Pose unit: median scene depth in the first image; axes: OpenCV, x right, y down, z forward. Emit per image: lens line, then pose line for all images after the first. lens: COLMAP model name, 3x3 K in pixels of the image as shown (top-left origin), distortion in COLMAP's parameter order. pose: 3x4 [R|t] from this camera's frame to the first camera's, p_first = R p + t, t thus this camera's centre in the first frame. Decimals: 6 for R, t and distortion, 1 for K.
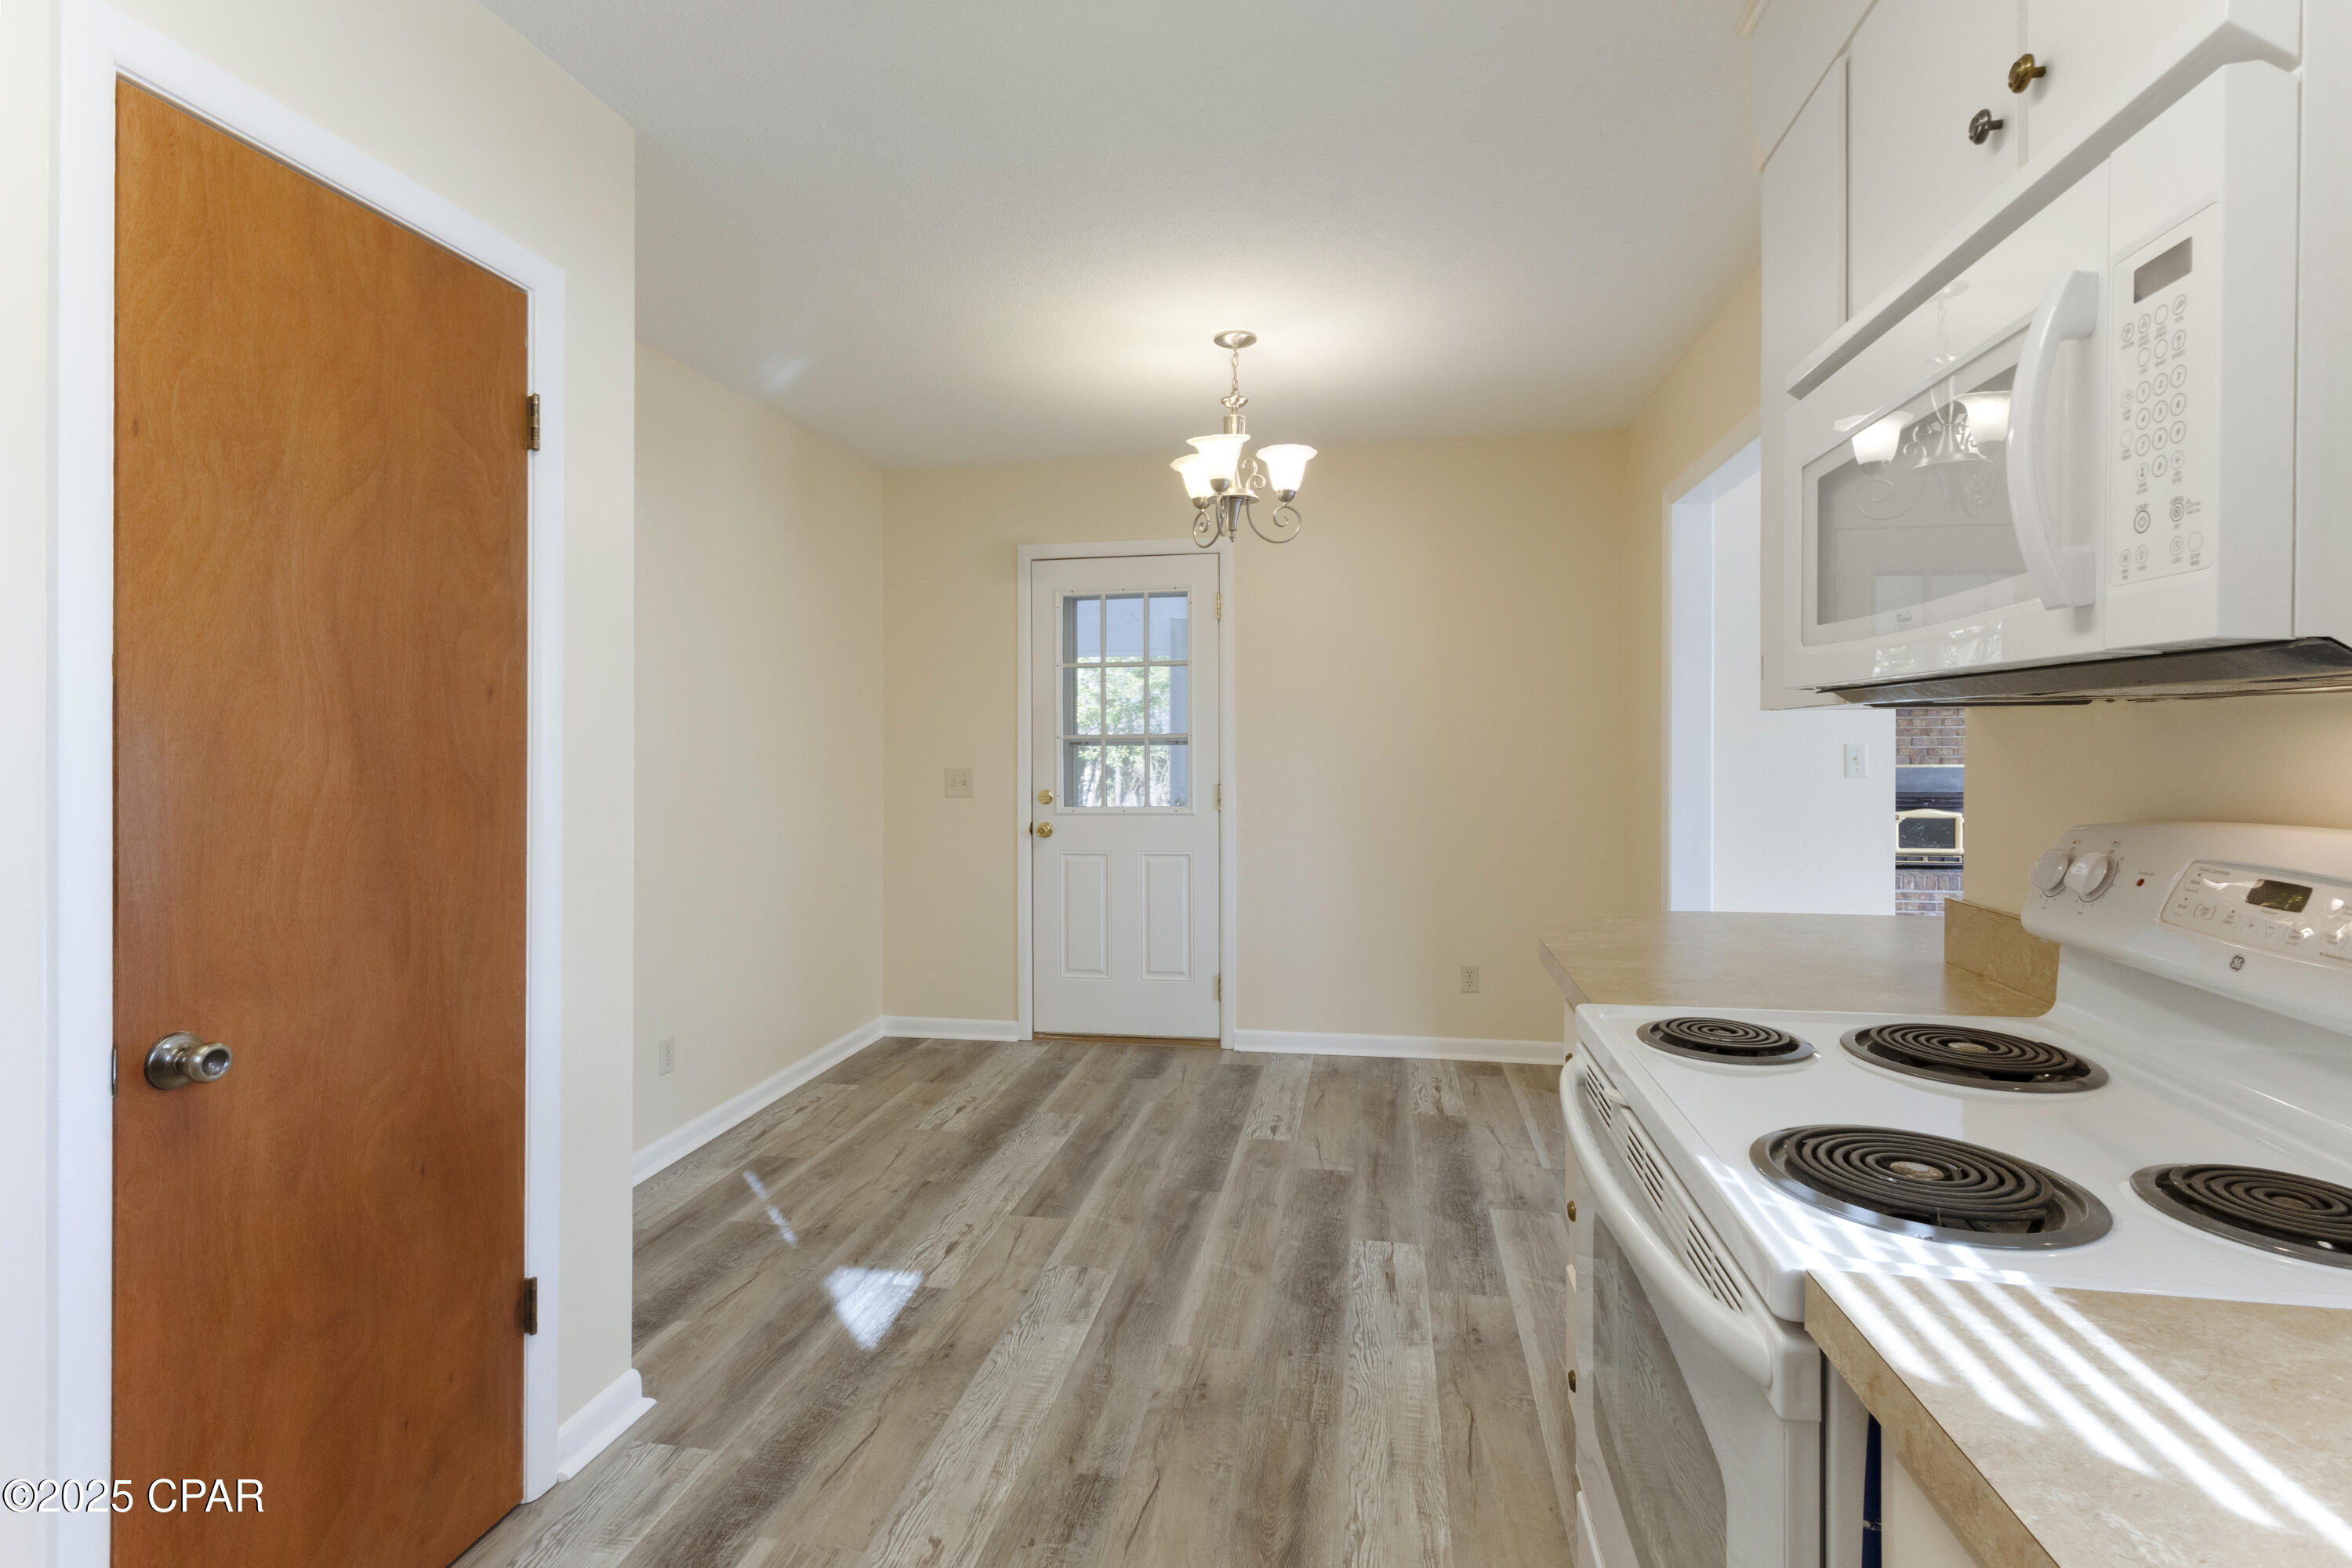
lens RADIAL K [[1102.4, 0, 1161.1], [0, 1102.4, 748.5], [0, 0, 1]] dist [-0.000444, 0.000894]
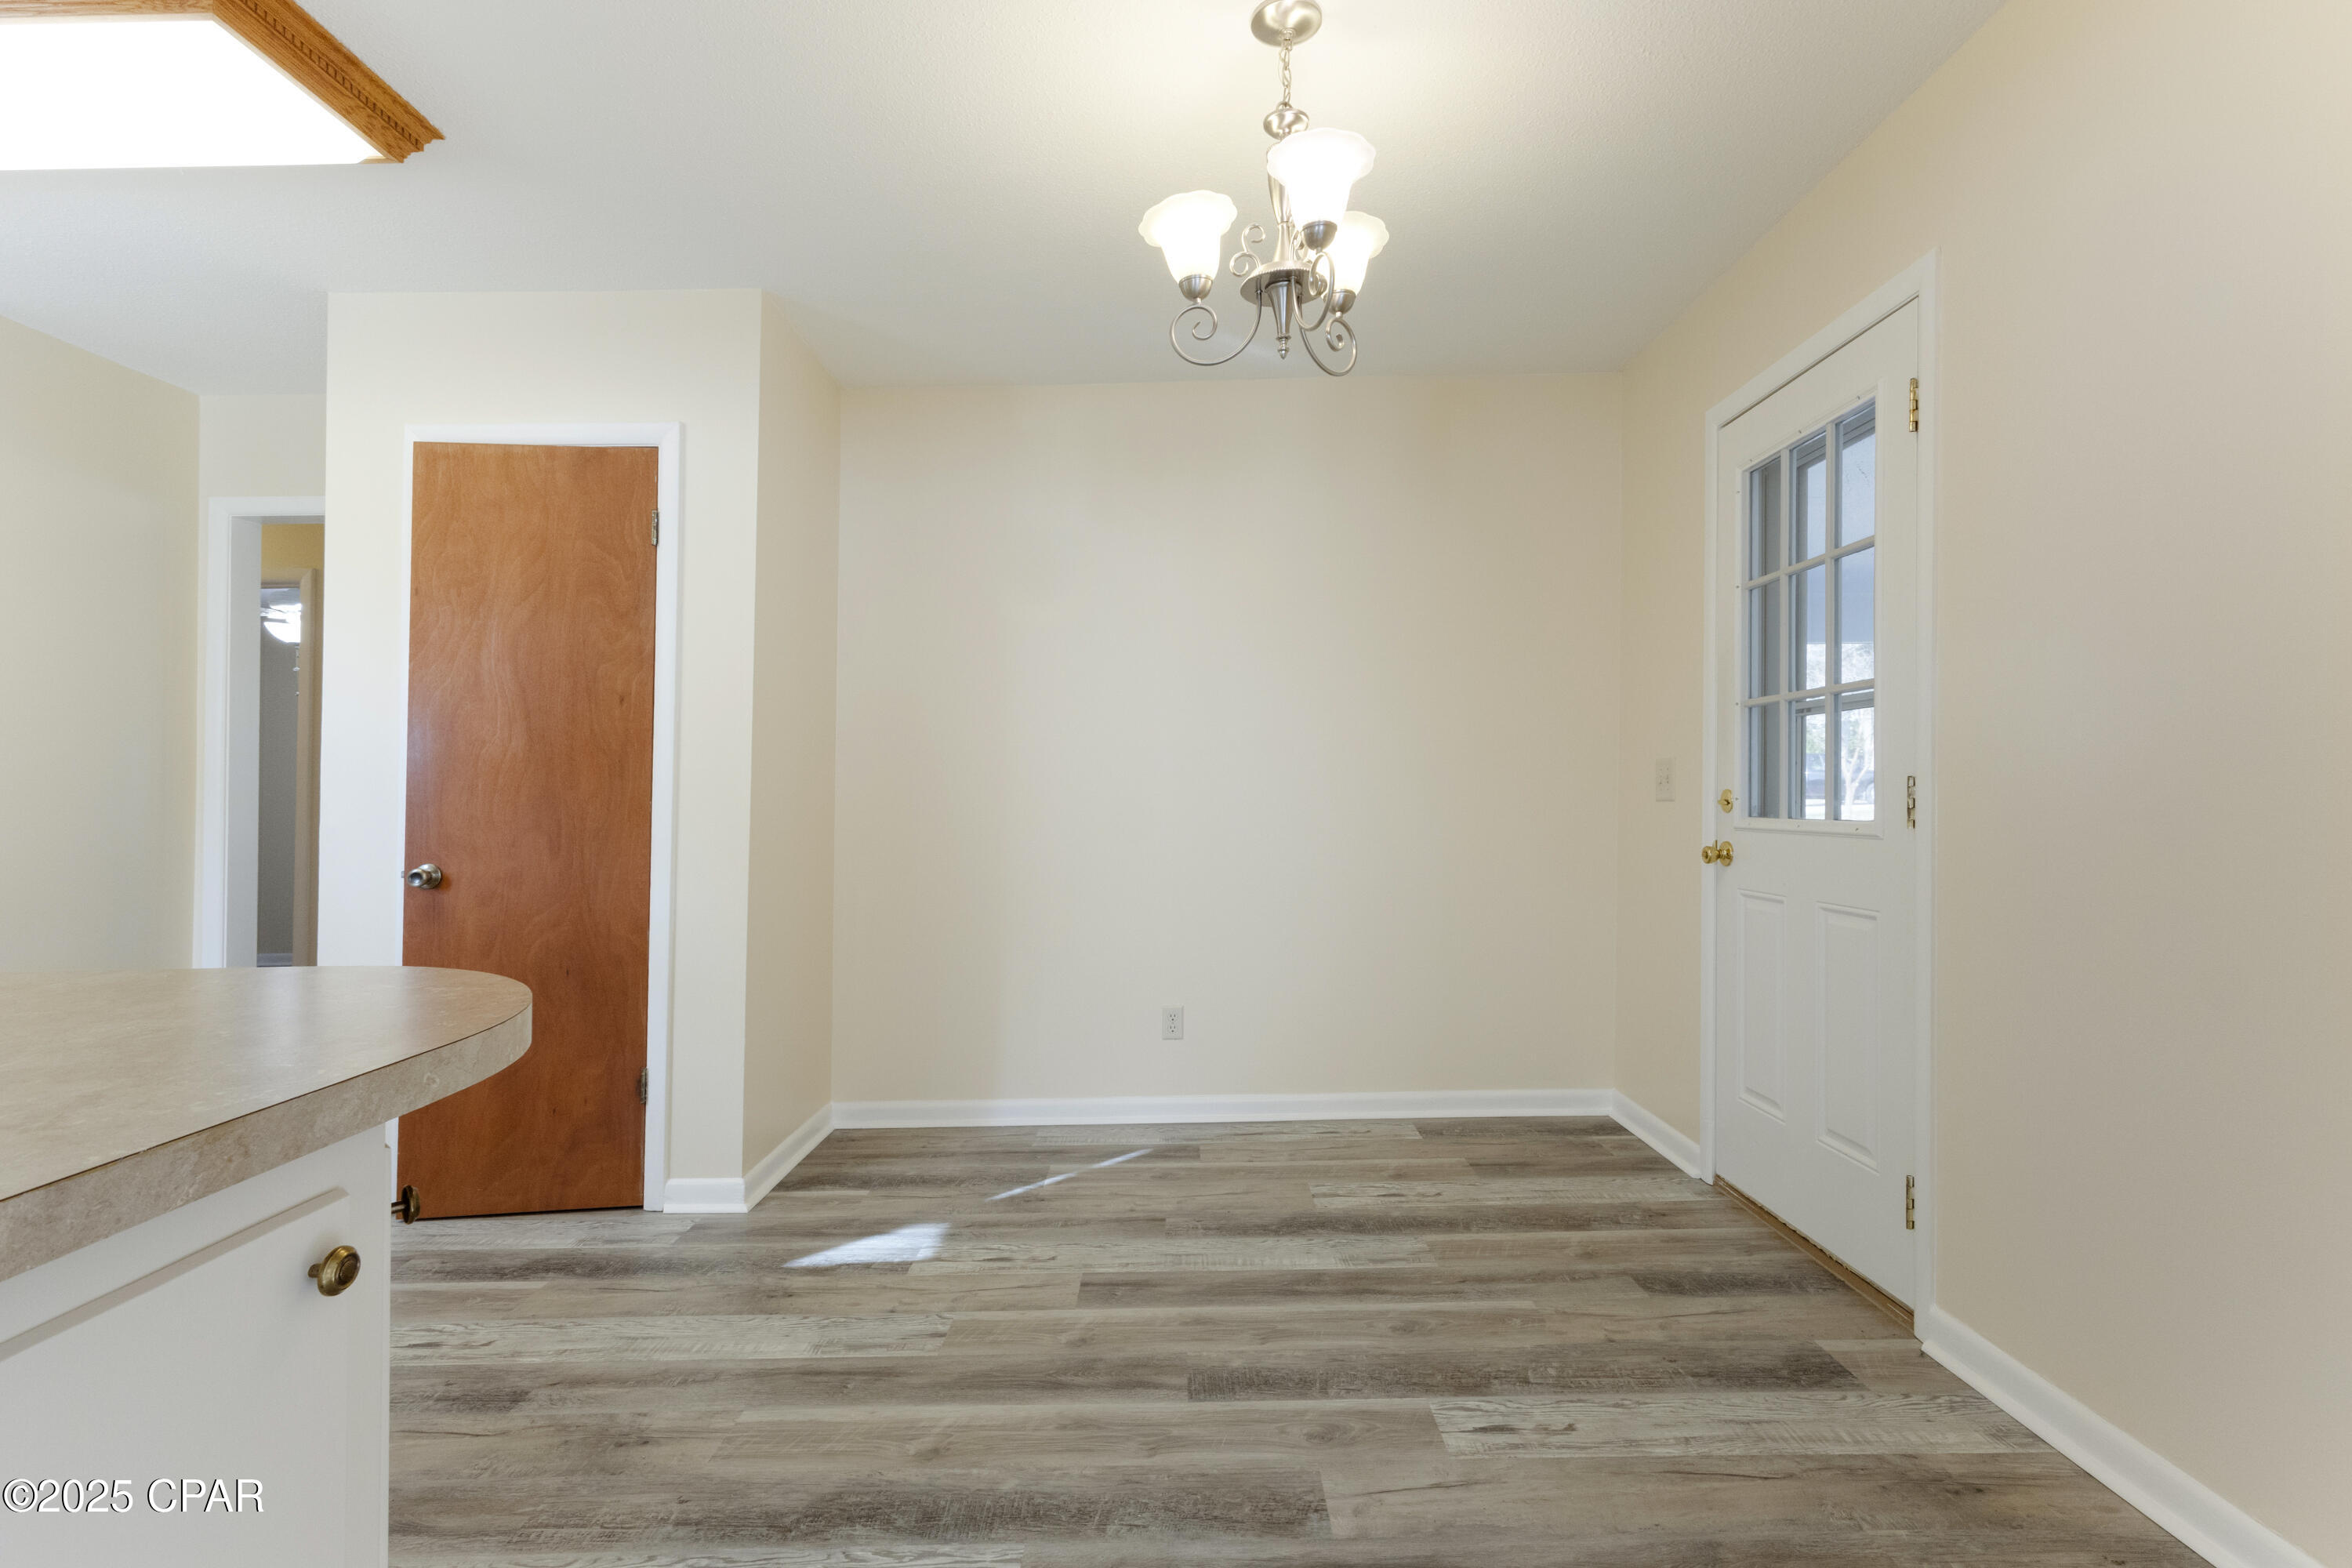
lens RADIAL K [[1102.4, 0, 1182.3], [0, 1102.4, 796.7], [0, 0, 1]] dist [-0.000444, 0.000894]
pose [[0.187546, 0.008108, -0.982222, 0.699095], [0.008457, 0.999916, 0.009868, 0.052015], [0.982220, -0.010157, 0.187461, 0.920208]]
